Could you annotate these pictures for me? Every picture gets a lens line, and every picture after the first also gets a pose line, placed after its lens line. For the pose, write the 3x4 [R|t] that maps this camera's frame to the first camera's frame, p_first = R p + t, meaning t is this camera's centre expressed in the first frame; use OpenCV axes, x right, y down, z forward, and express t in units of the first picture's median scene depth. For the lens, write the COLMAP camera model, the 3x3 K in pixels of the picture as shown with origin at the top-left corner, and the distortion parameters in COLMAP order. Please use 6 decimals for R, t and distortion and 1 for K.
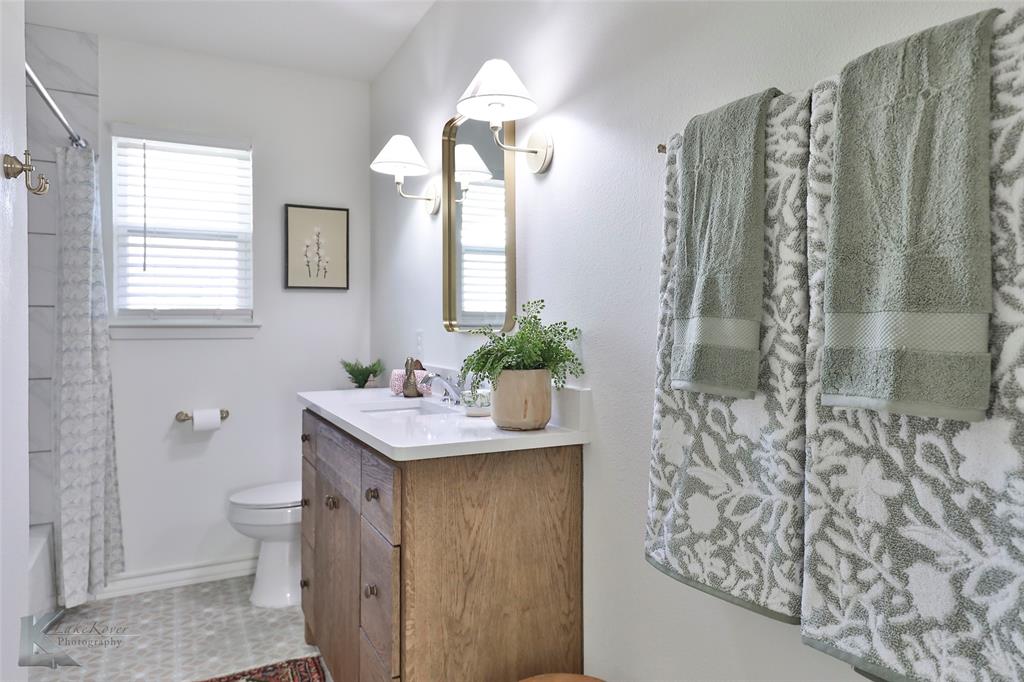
lens RADIAL K [[678.2, 0, 497.5], [0, 678.2, 308.6], [0, 0, 1]] dist [0.025556, -0.006520]
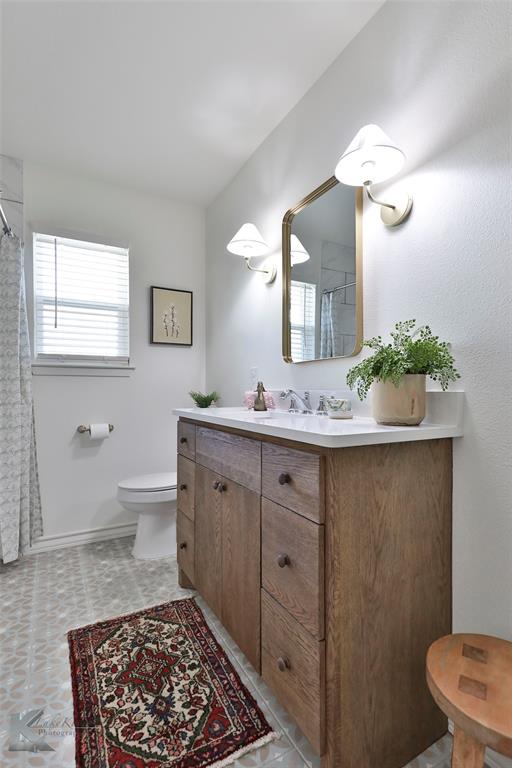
lens RADIAL K [[368.3, 0, 248.4], [0, 368.3, 386.4], [0, 0, 1]] dist [0.019131, -0.008113]
pose [[0.998830, 0.004171, 0.048181, -0.160502], [-0.004773, 0.999912, 0.012383, 0.061387], [-0.048125, -0.012599, 0.998762, 0.215158]]
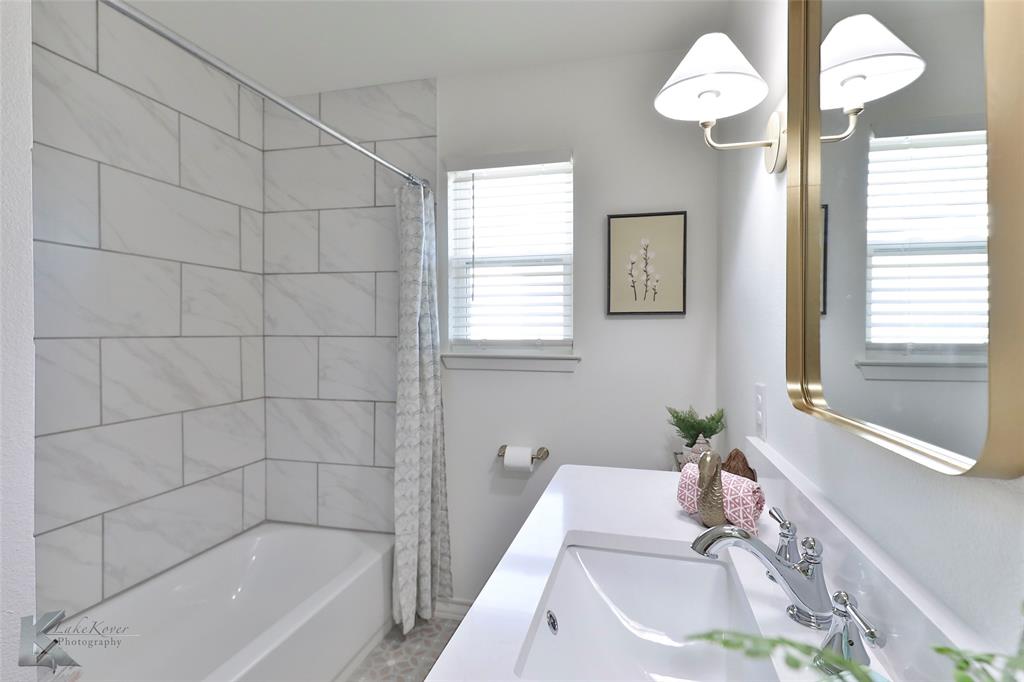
lens RADIAL K [[491.1, 0, 518.2], [0, 491.1, 334.0], [0, 0, 1]] dist [0.019131, -0.008113]
pose [[0.764735, 0.003593, -0.644335, -0.001473], [0.009227, 0.999821, 0.016527, -0.020065], [0.644279, -0.018585, 0.764564, 0.529861]]
